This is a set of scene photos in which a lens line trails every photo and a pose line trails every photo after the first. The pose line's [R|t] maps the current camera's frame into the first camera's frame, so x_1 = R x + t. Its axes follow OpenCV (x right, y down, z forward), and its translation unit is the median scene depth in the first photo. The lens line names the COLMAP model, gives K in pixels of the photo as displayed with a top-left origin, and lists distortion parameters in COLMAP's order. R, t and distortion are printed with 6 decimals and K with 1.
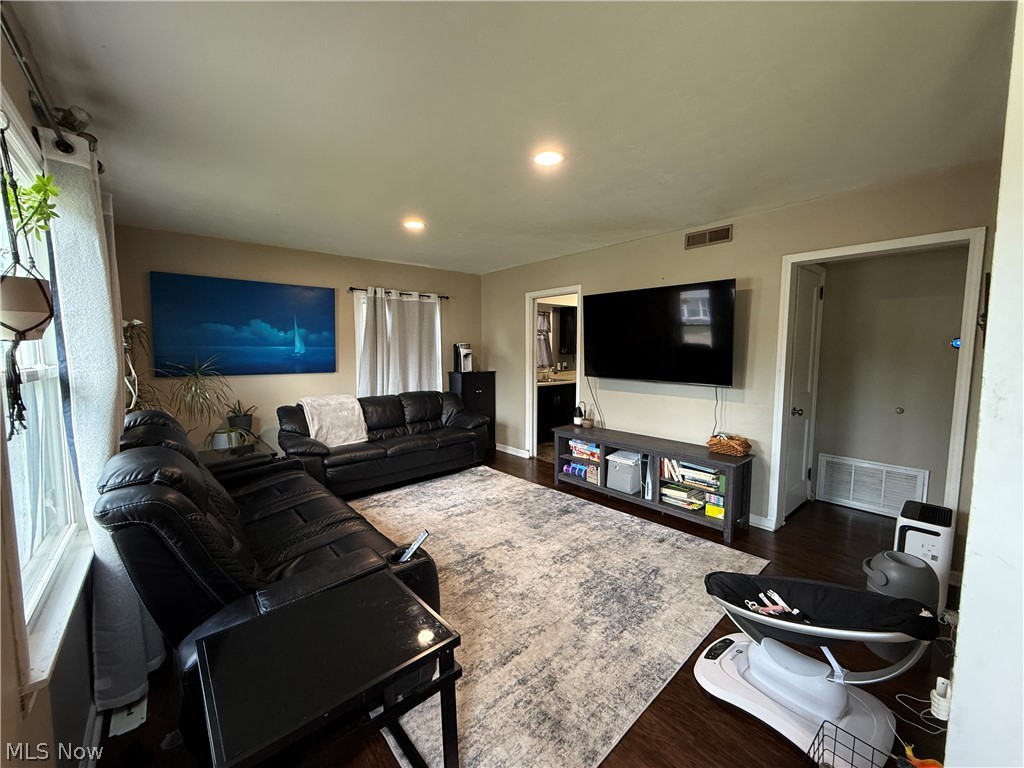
lens RADIAL K [[410.7, 0, 509.5], [0, 410.7, 382.5], [0, 0, 1]] dist [-0.002856, 0.000556]
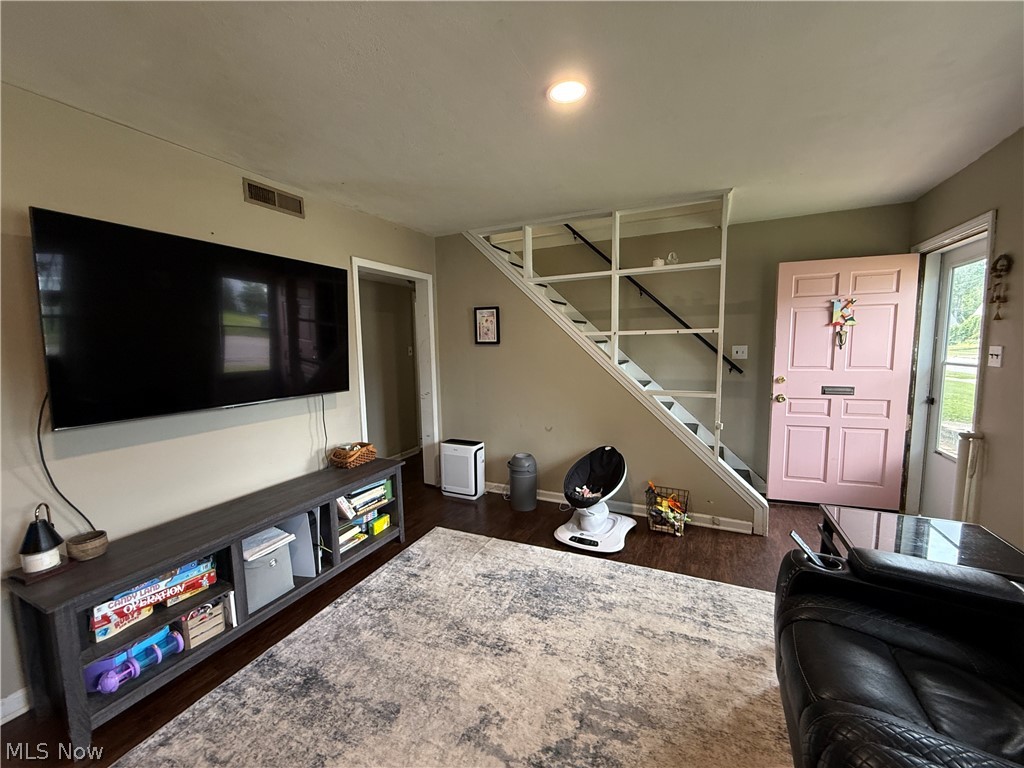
lens RADIAL K [[410.7, 0, 507.6], [0, 410.7, 384.4], [0, 0, 1]] dist [-0.002856, 0.000556]
pose [[-0.397000, -0.082038, 0.914145, -0.422081], [0.098867, 0.986379, 0.131457, -0.088042], [-0.912478, 0.142567, -0.383482, 1.038848]]
